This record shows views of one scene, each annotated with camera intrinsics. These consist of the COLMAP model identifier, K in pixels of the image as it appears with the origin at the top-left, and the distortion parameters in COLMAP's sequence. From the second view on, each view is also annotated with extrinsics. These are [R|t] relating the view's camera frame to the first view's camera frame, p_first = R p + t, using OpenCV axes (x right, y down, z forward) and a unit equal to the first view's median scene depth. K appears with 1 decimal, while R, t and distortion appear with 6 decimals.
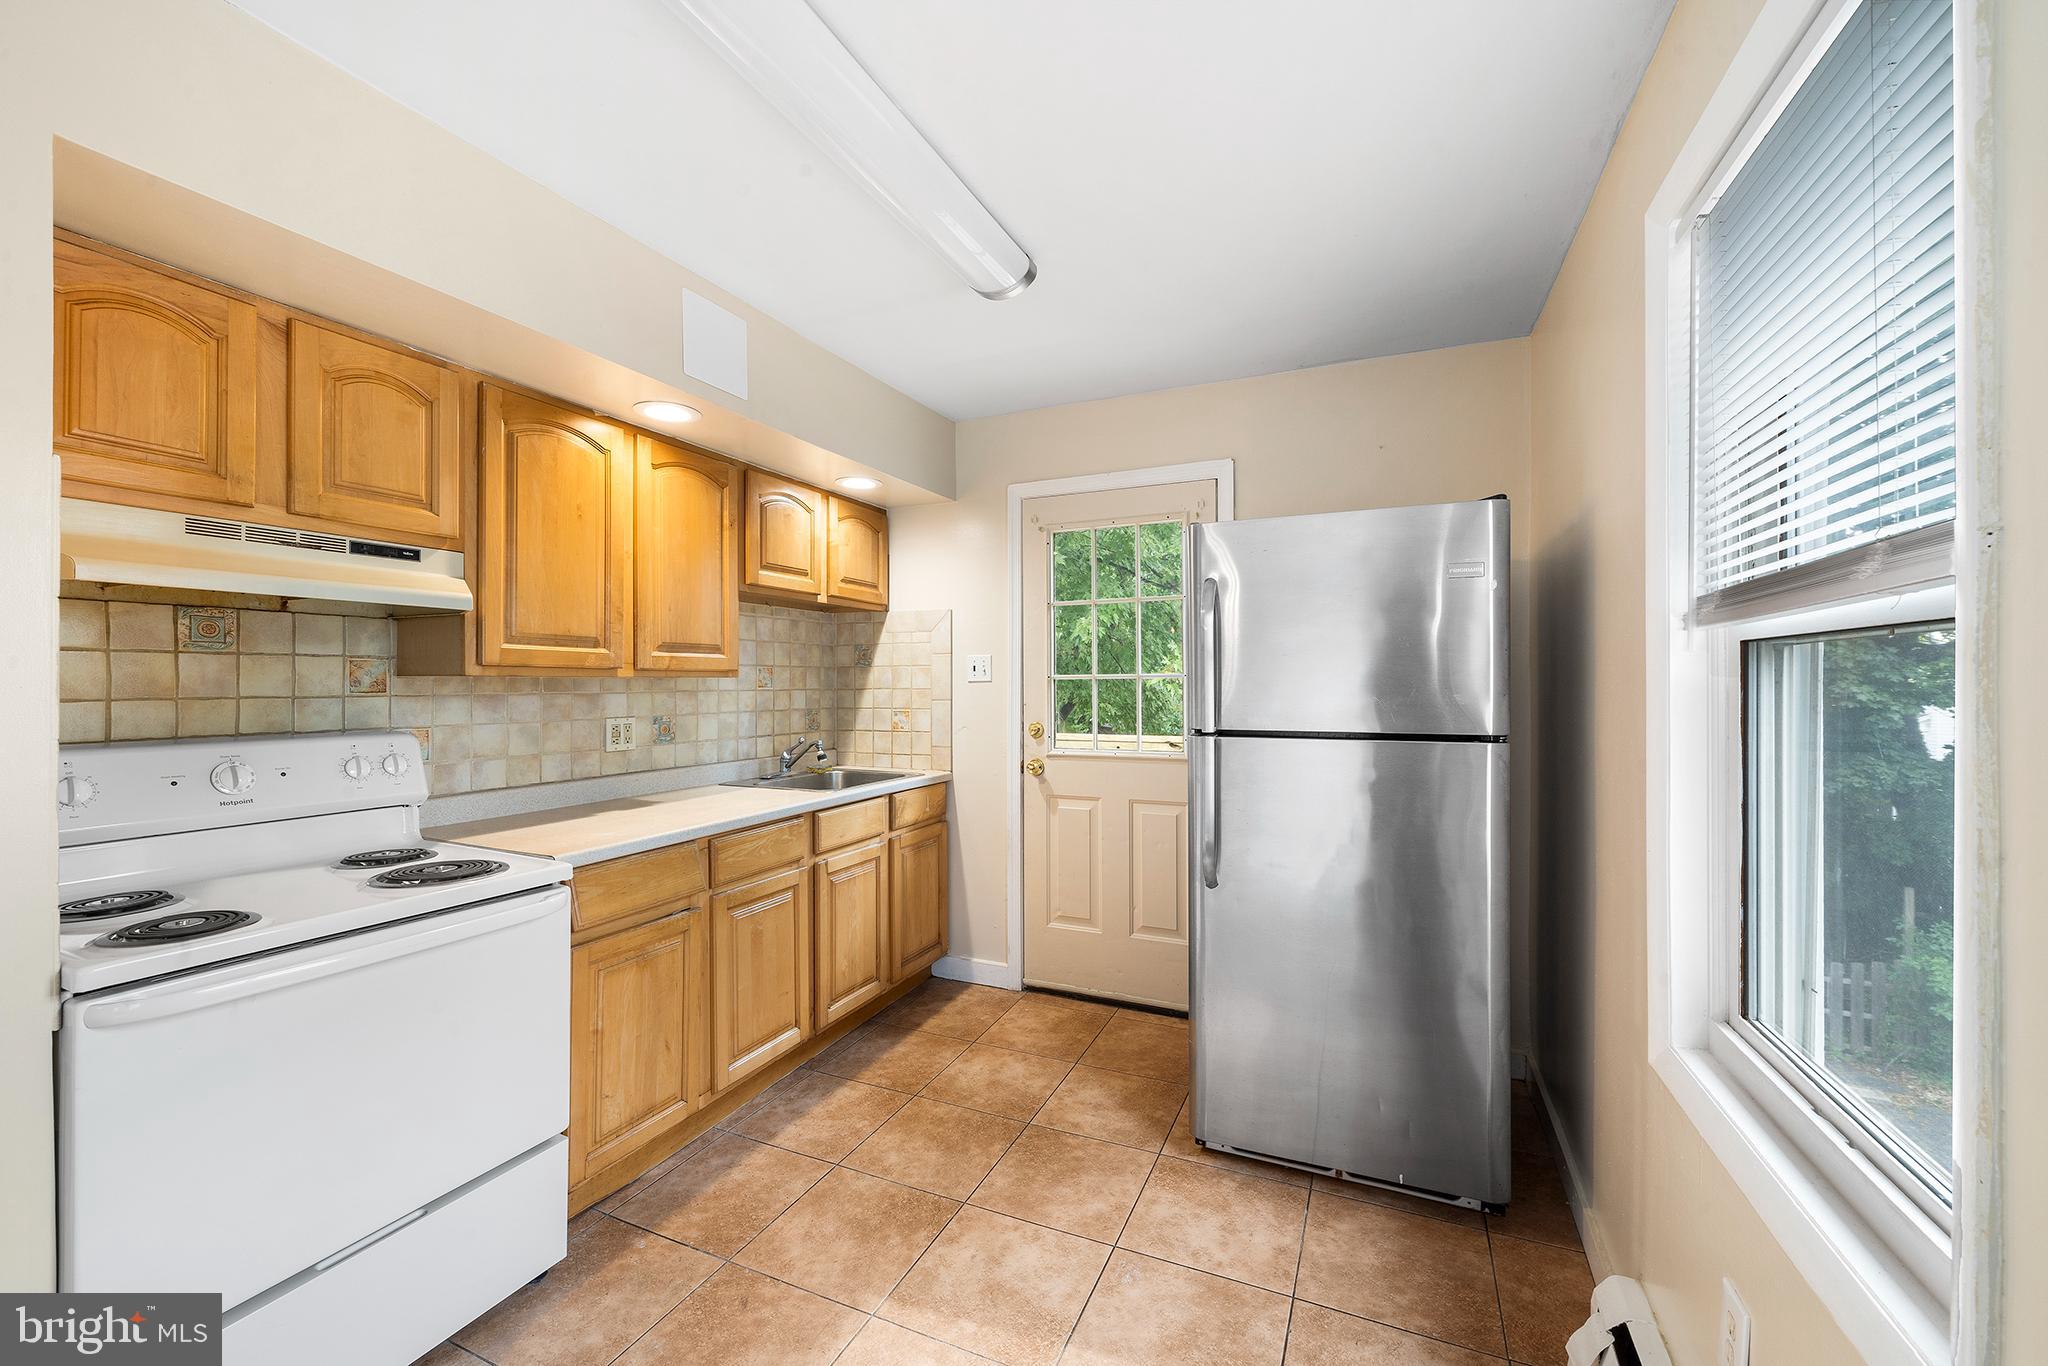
lens RADIAL K [[803.1, 0, 1033.0], [0, 803.1, 683.6], [0, 0, 1]] dist [-0.001343, 0.000265]
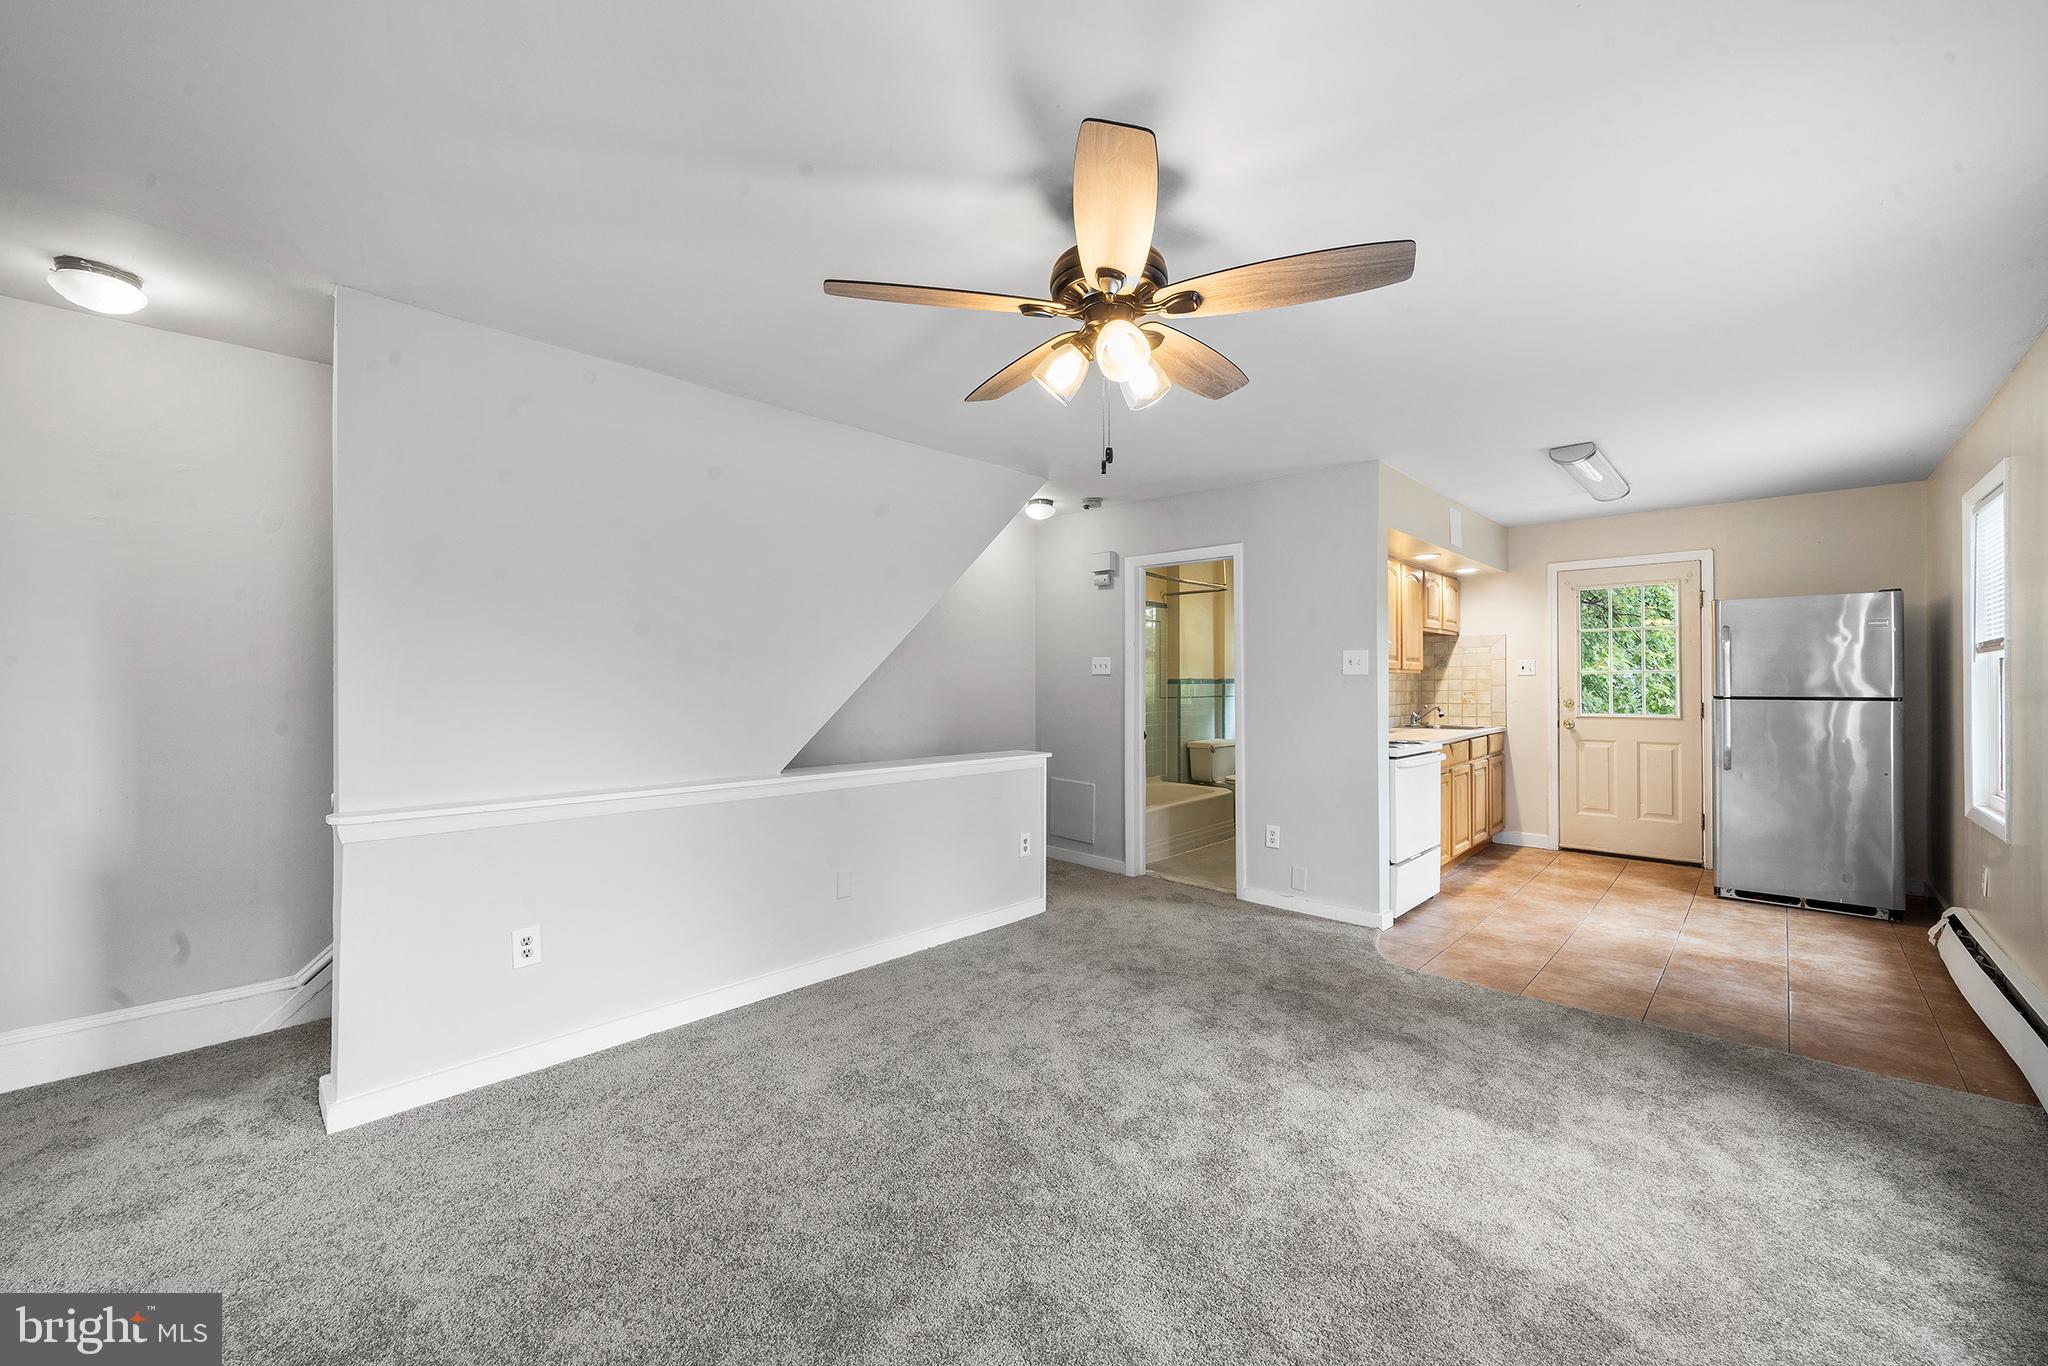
lens RADIAL K [[803.1, 0, 1023.4], [0, 803.1, 677.1], [0, 0, 1]] dist [-0.001343, 0.000265]
pose [[0.942770, -0.003136, -0.333428, -0.535422], [0.002011, 0.999991, -0.003720, 0.005990], [0.333436, 0.002837, 0.942768, -1.059096]]
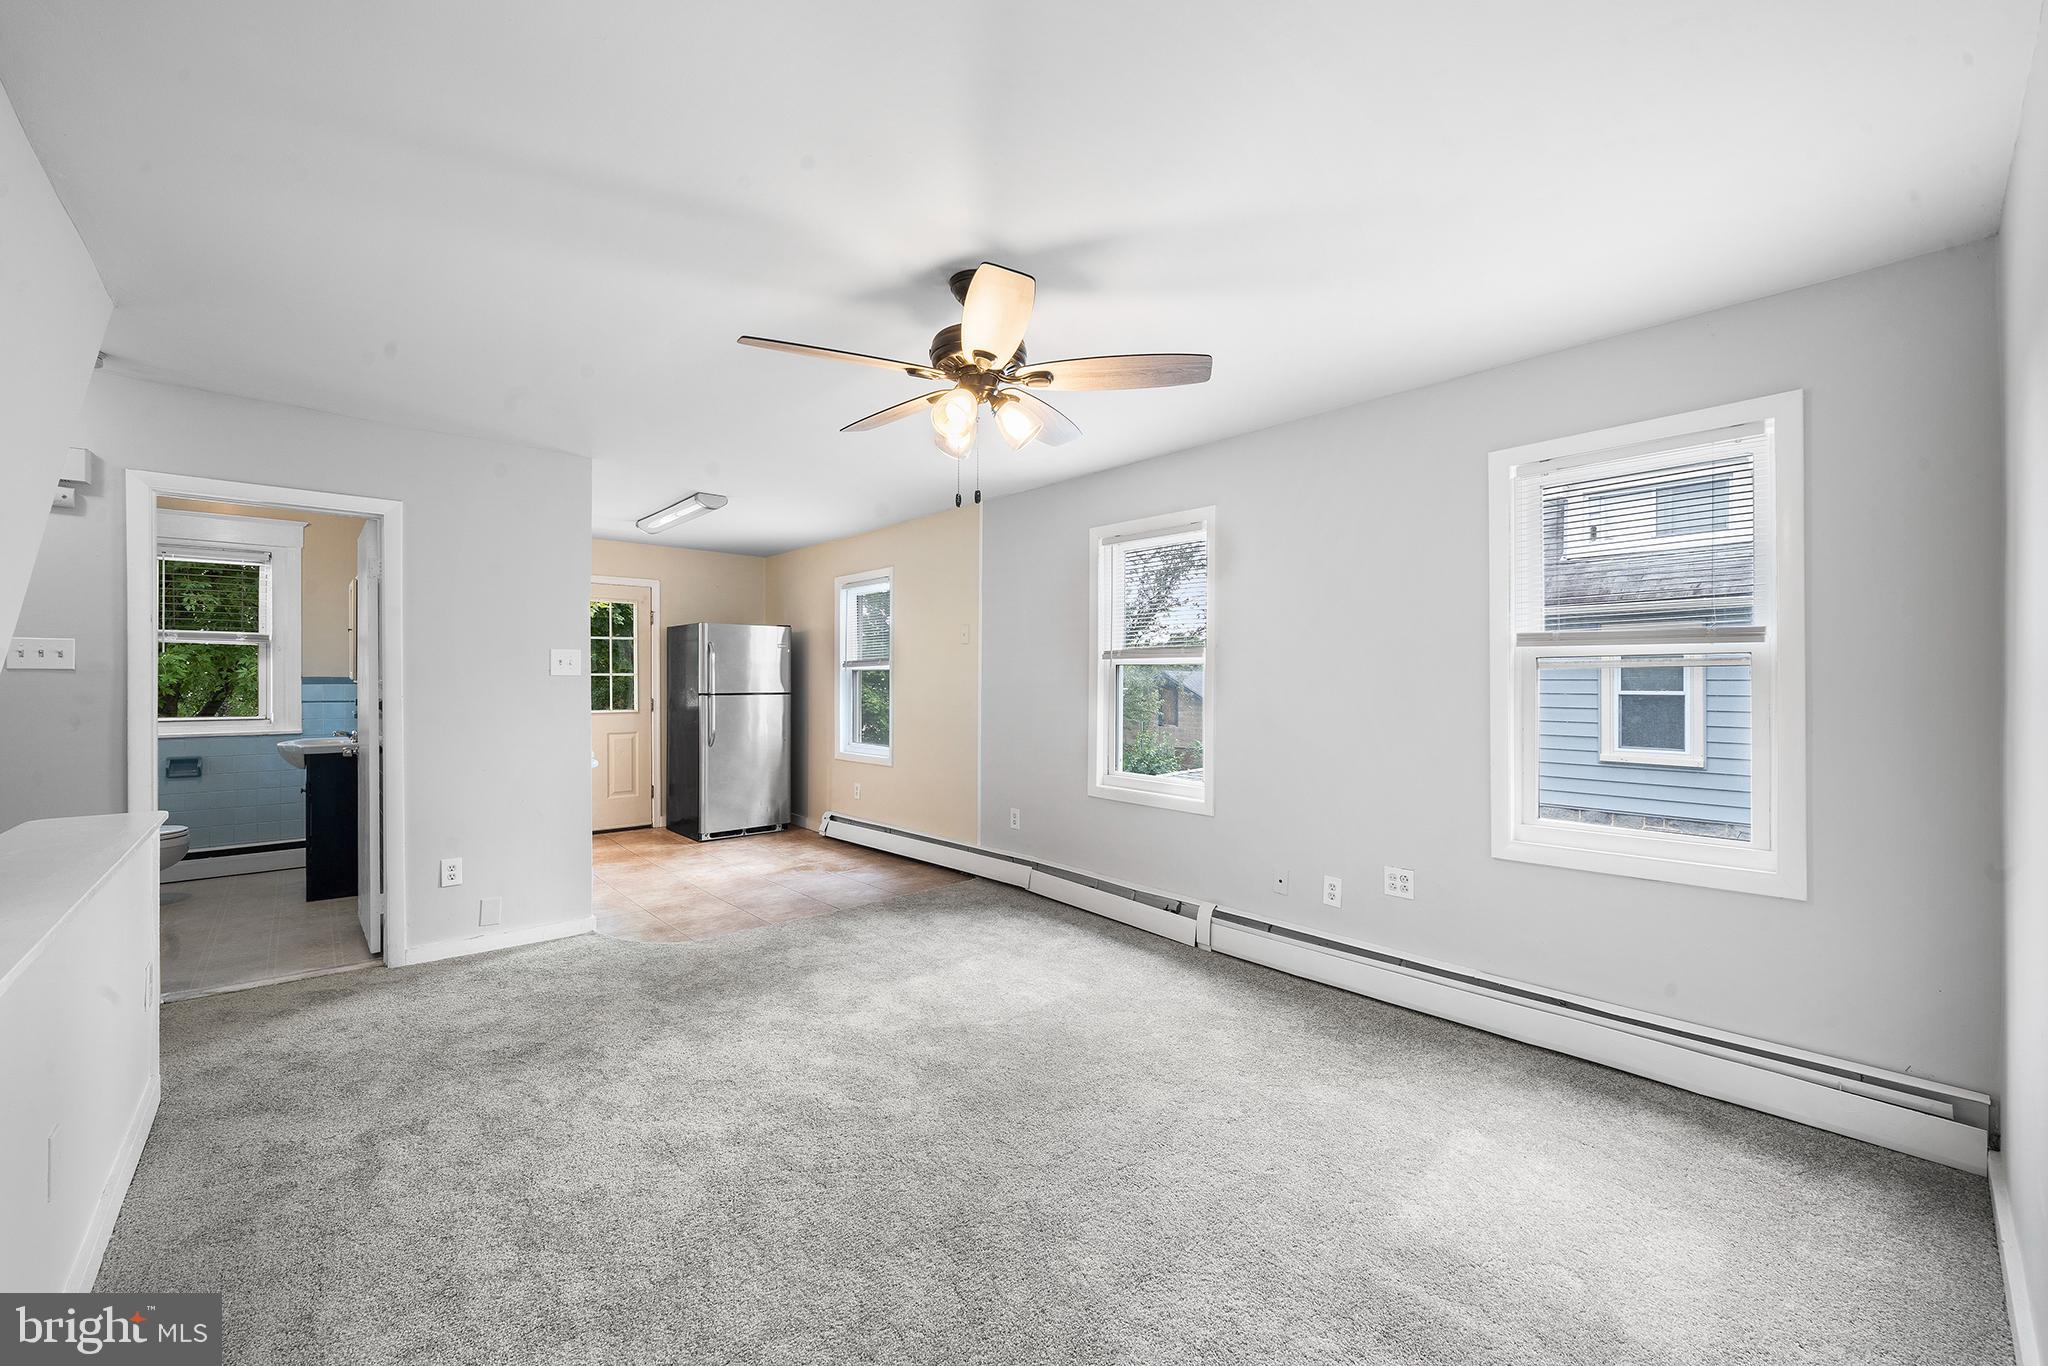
lens RADIAL K [[803.1, 0, 1038.4], [0, 803.1, 685.2], [0, 0, 1]] dist [-0.001343, 0.000265]
pose [[0.400635, -0.003425, 0.916231, -1.278538], [-0.002975, 0.999983, 0.005039, 0.004663], [-0.916233, -0.004745, 0.400618, -0.827541]]
